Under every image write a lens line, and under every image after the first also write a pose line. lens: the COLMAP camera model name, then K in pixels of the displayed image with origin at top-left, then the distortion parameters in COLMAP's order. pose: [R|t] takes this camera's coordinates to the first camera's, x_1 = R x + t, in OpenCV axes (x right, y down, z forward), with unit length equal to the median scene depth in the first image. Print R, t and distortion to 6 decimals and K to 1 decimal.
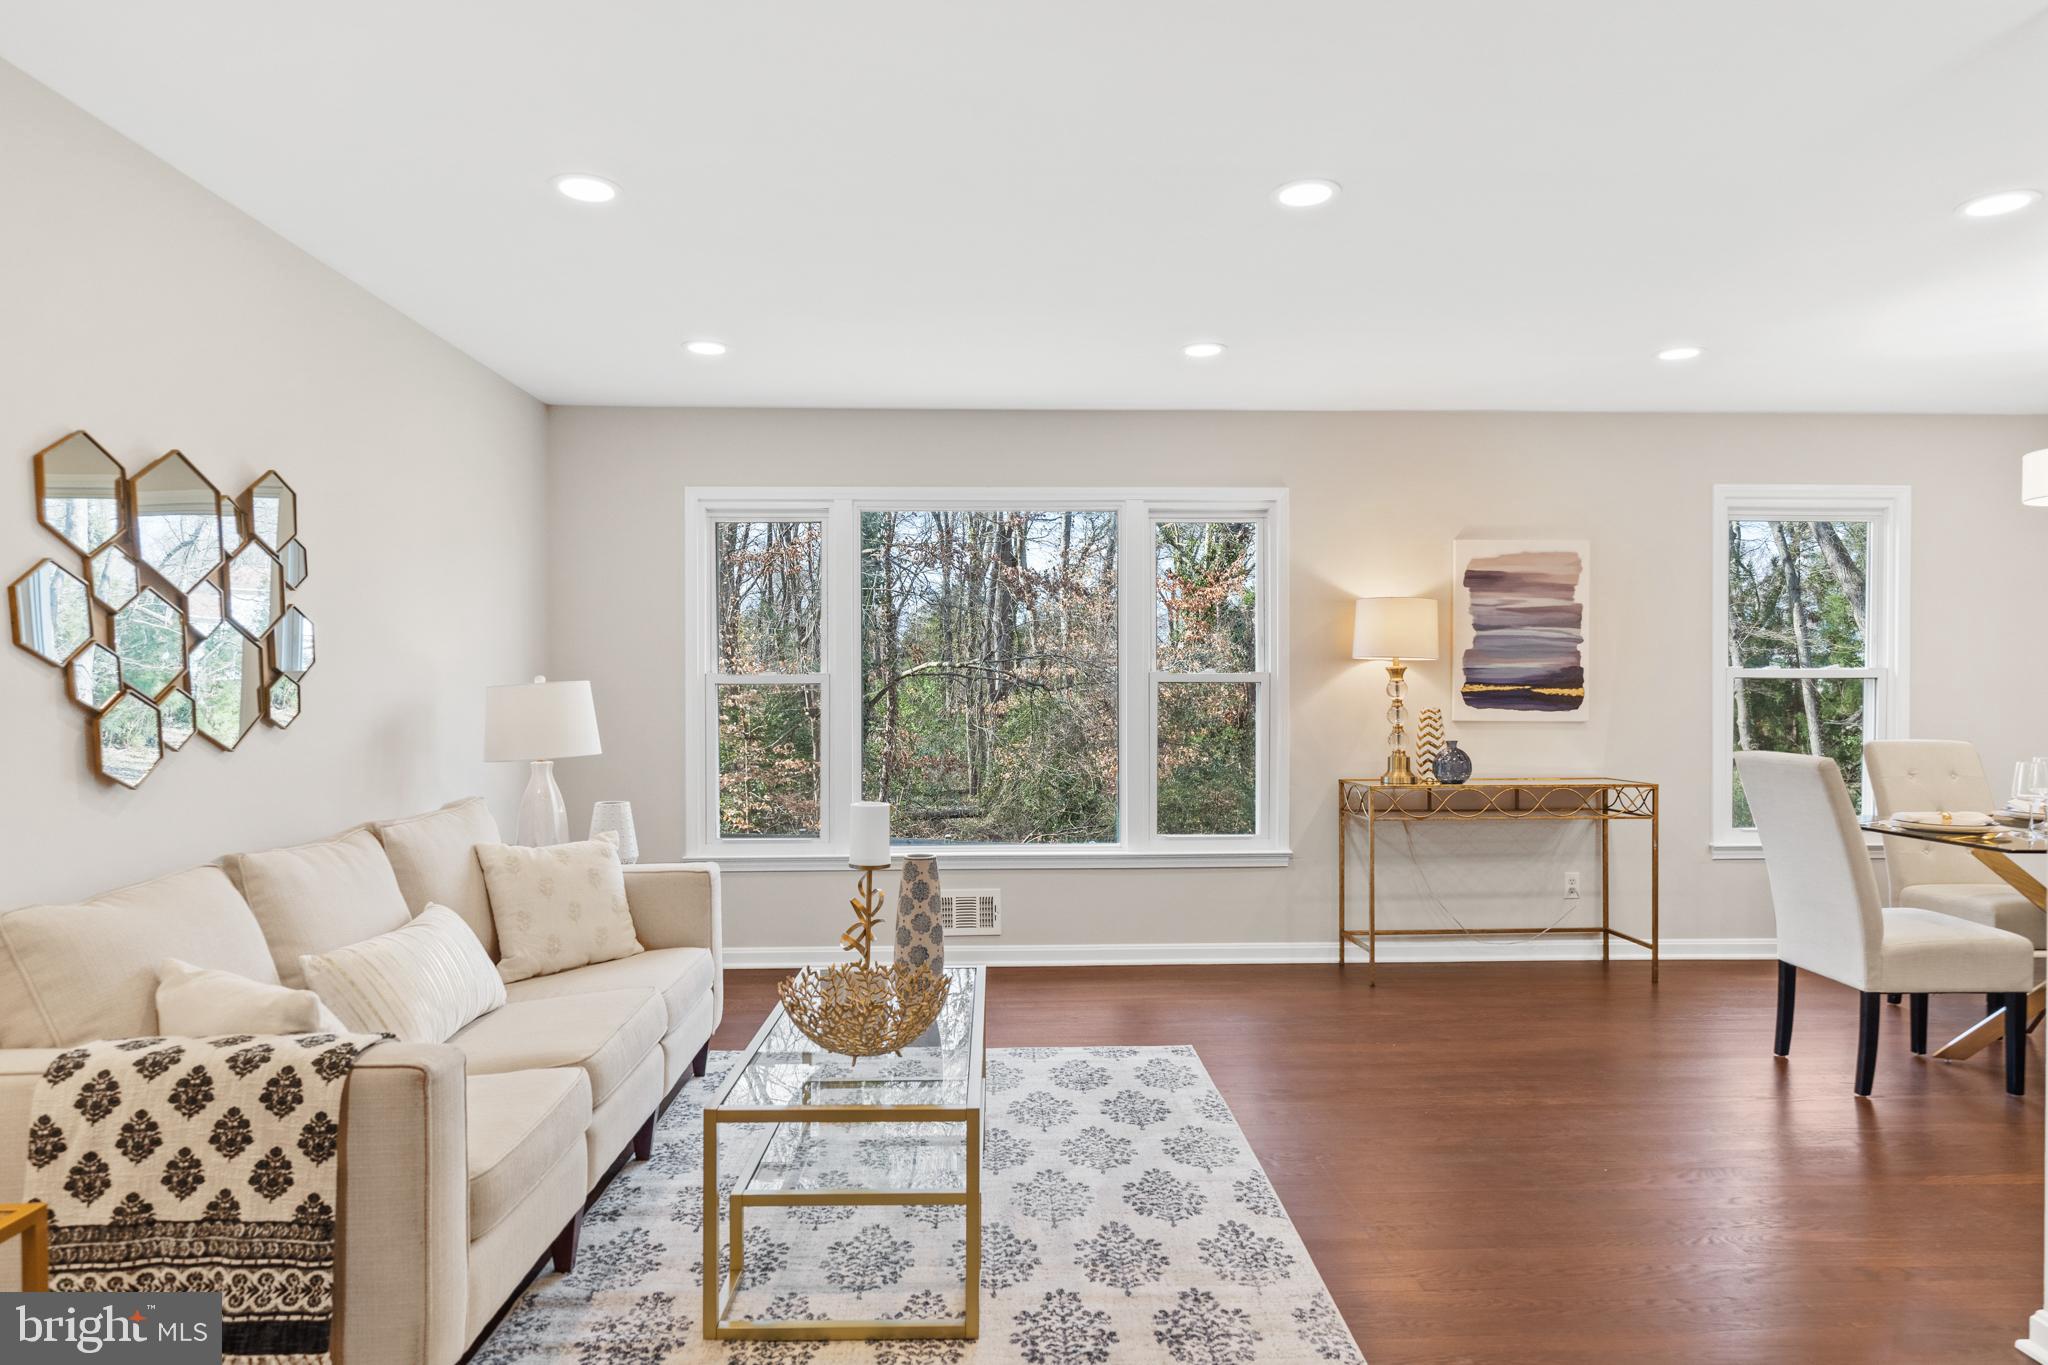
lens RADIAL K [[1201.9, 0, 1023.7], [0, 1201.9, 693.2], [0, 0, 1]] dist [-0.001320, -0.002150]
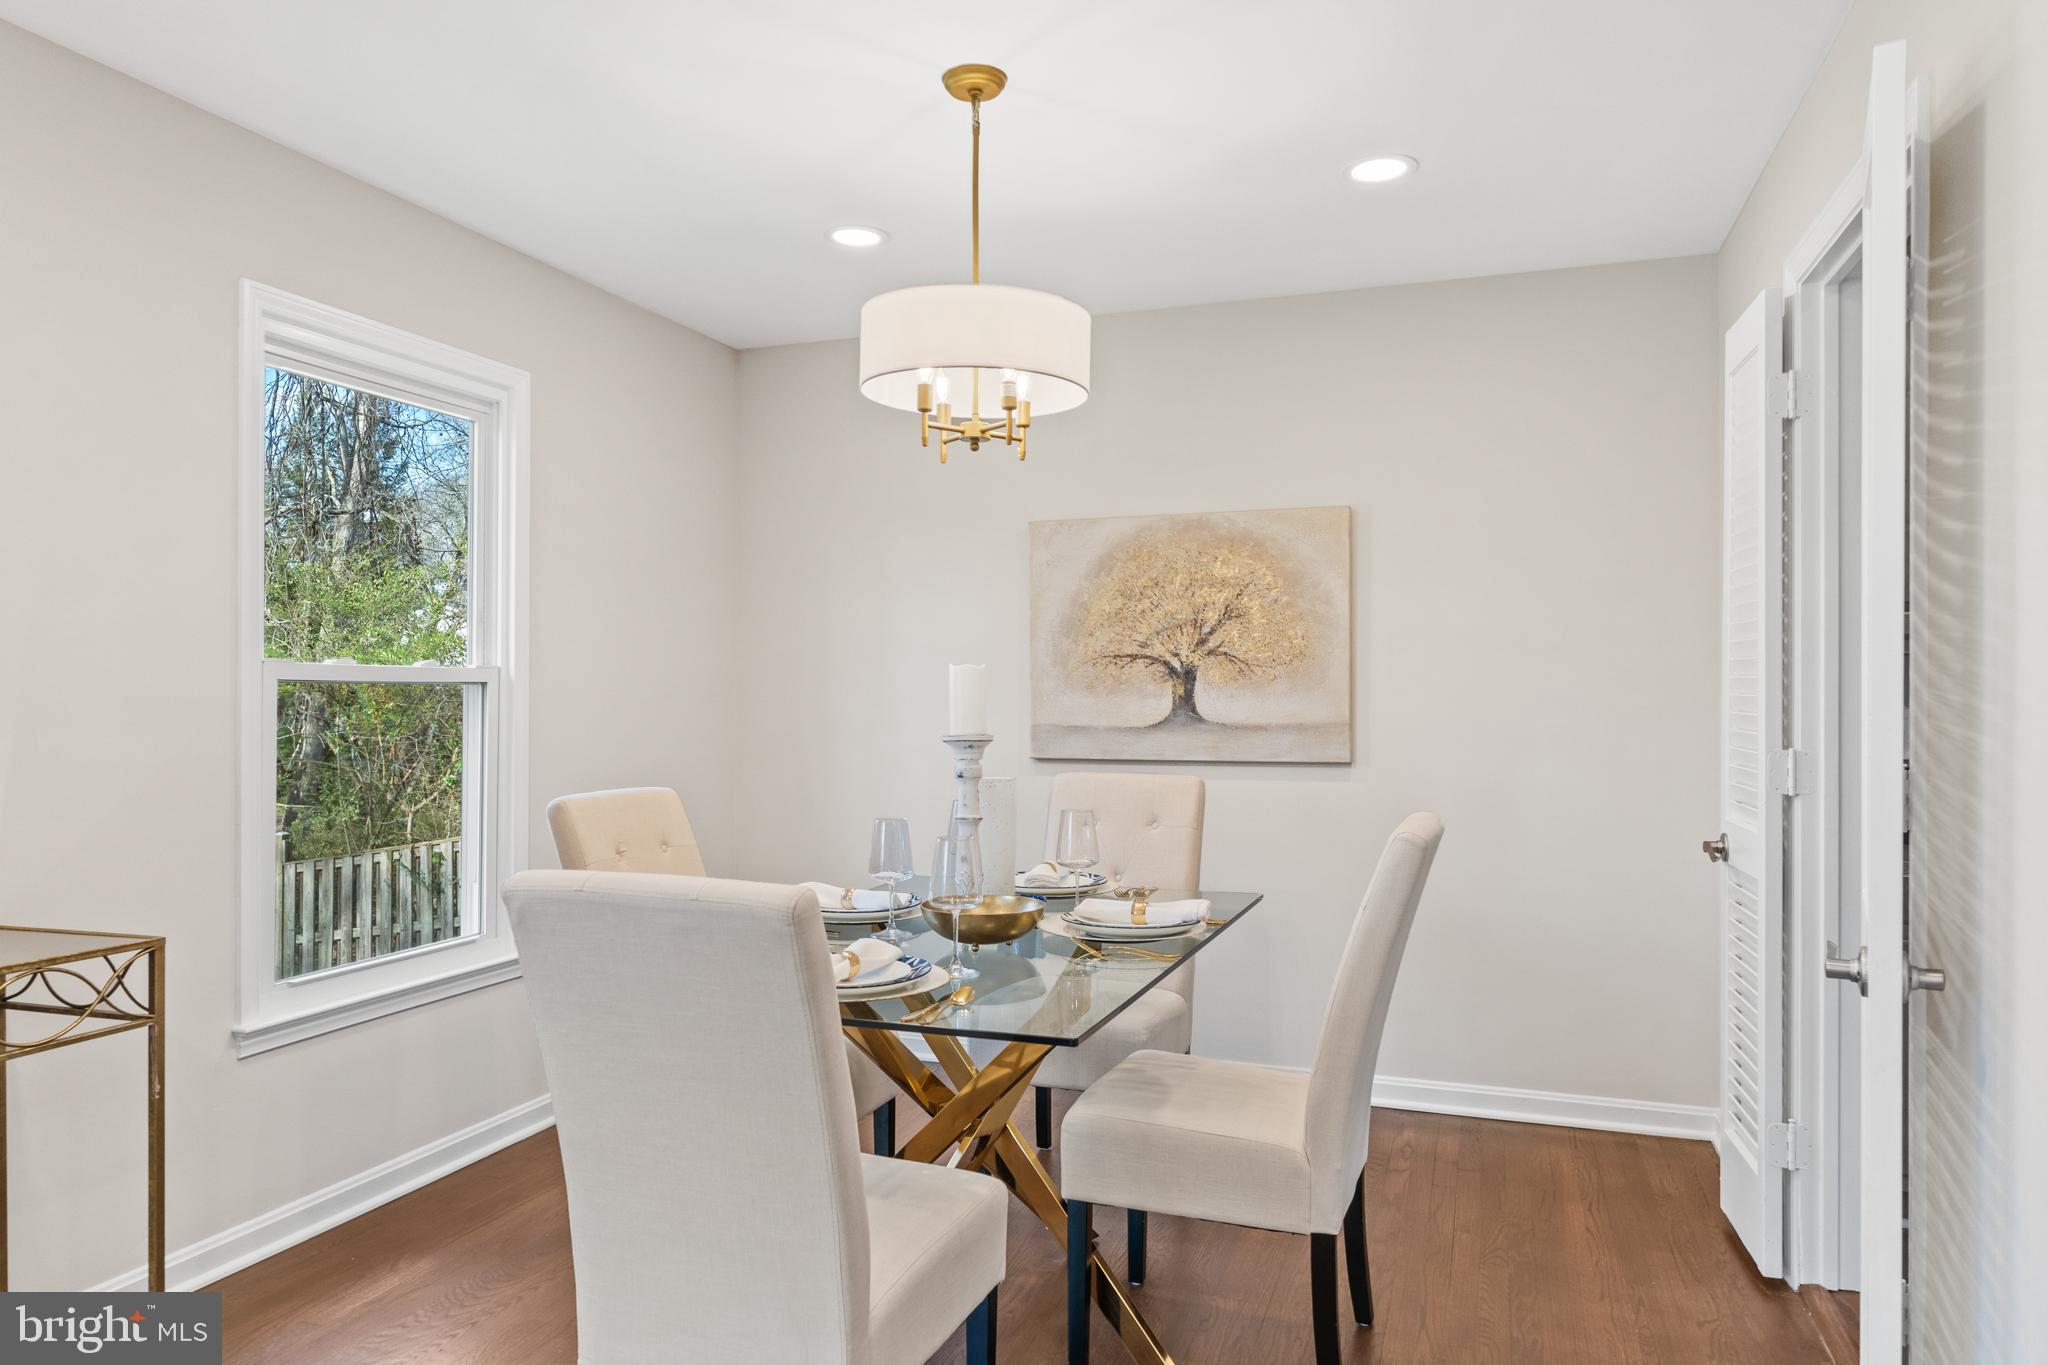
lens RADIAL K [[1339.4, 0, 1043.8], [0, 1339.4, 683.7], [0, 0, 1]] dist [0.000189, 0.001653]
pose [[0.352084, 0.004906, 0.935956, 0.198439], [0.001859, 0.999981, -0.005941, -0.008802], [-0.935967, 0.003832, 0.352068, 0.543620]]
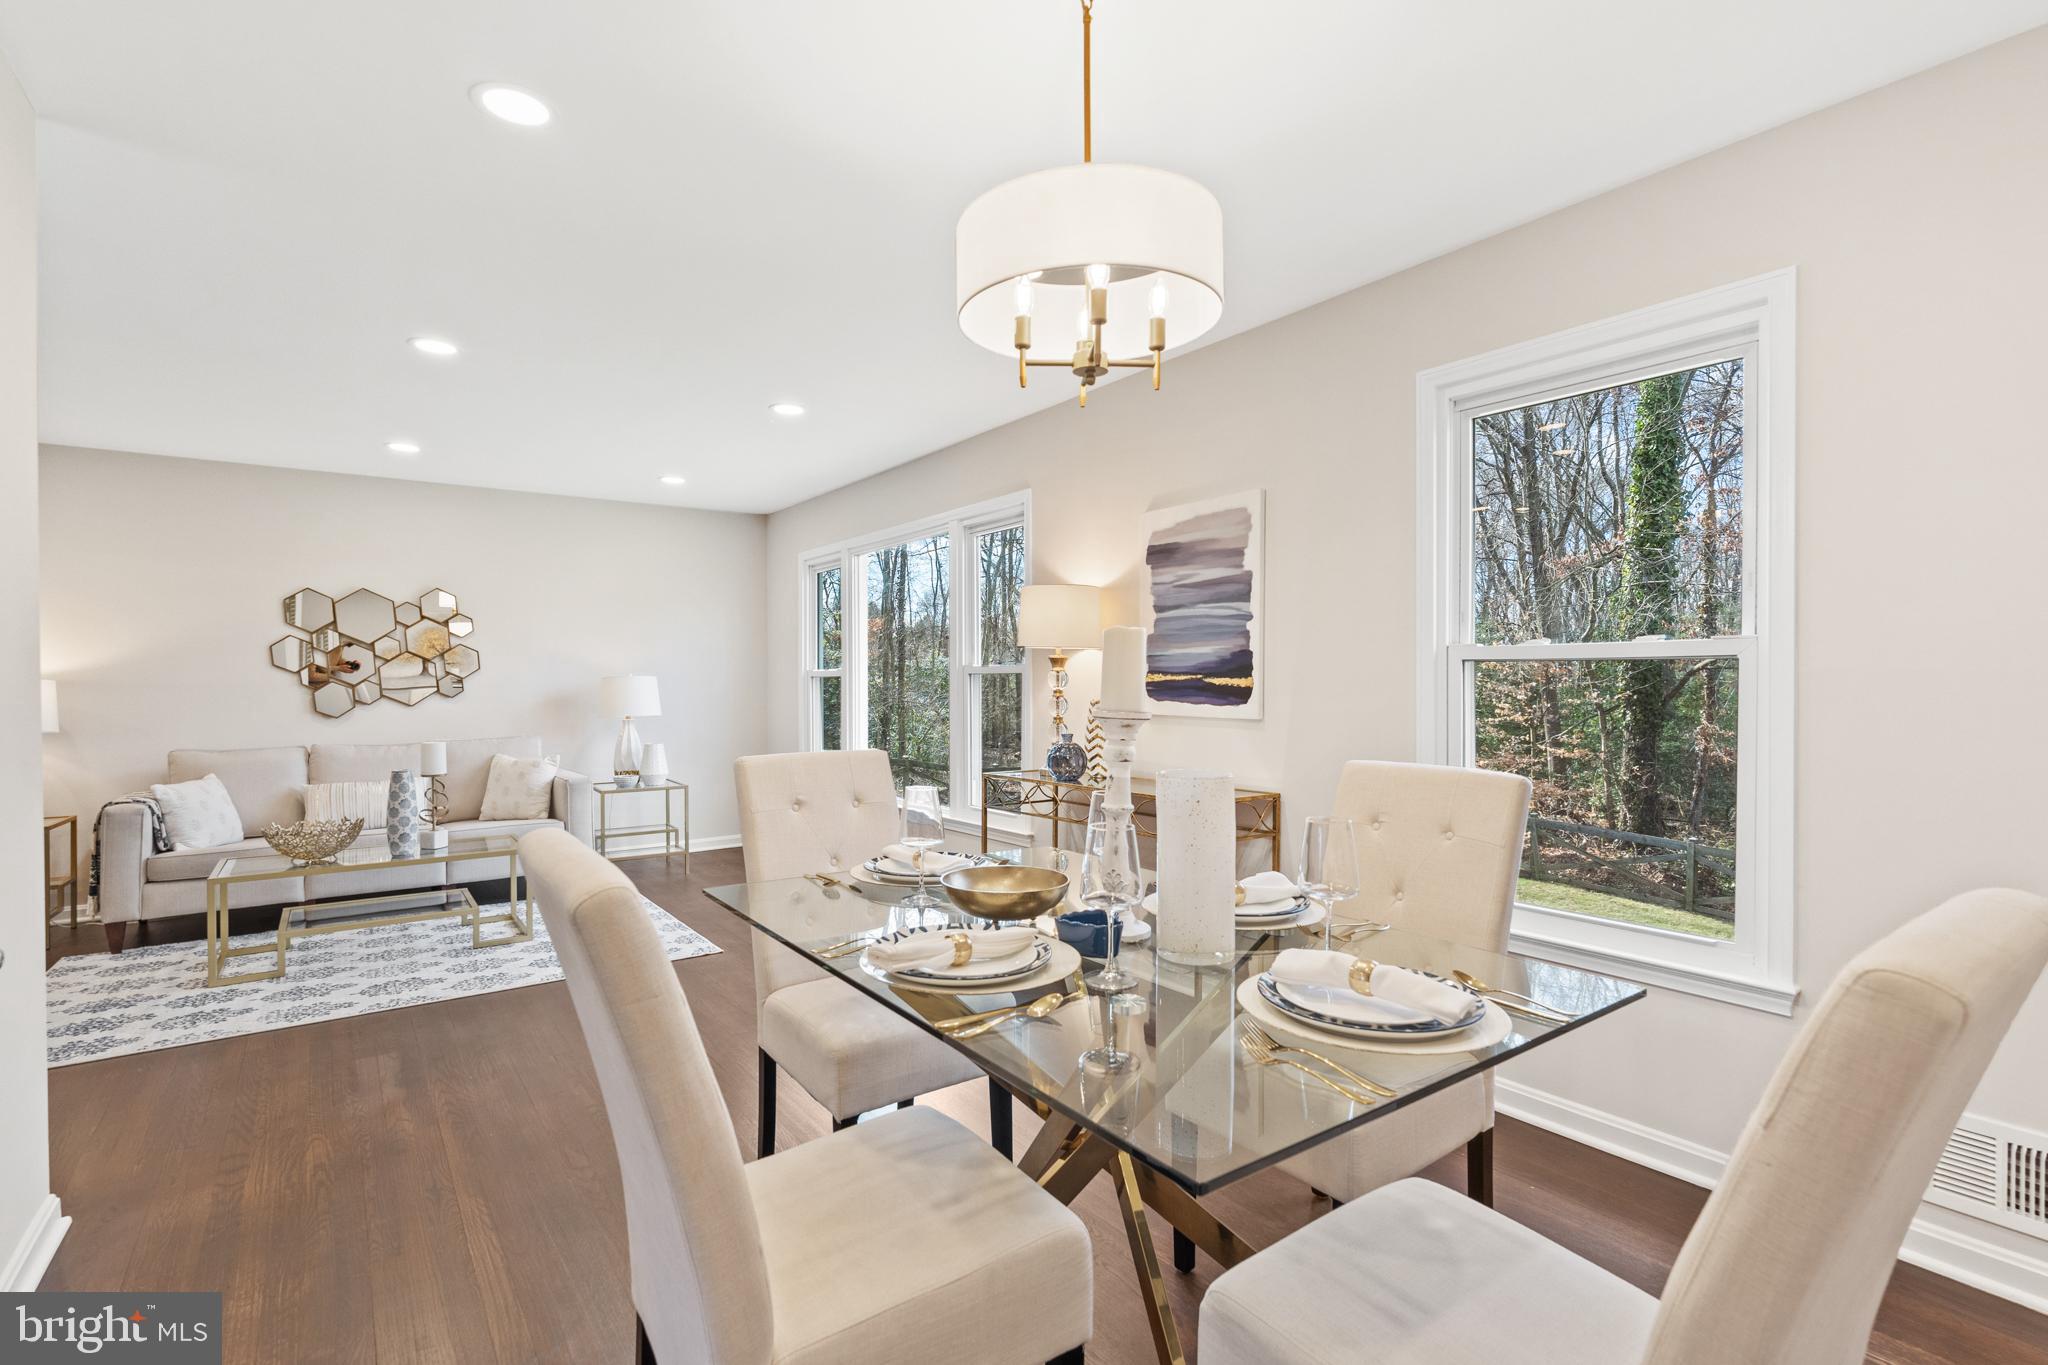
lens RADIAL K [[927.9, 0, 1016.4], [0, 927.9, 693.4], [0, 0, 1]] dist [-0.006449, 0.000266]
pose [[0.565658, 0.011141, -0.824564, 0.921354], [-0.000268, 0.999911, 0.013326, -0.001815], [0.824640, -0.007317, 0.565611, 0.550144]]
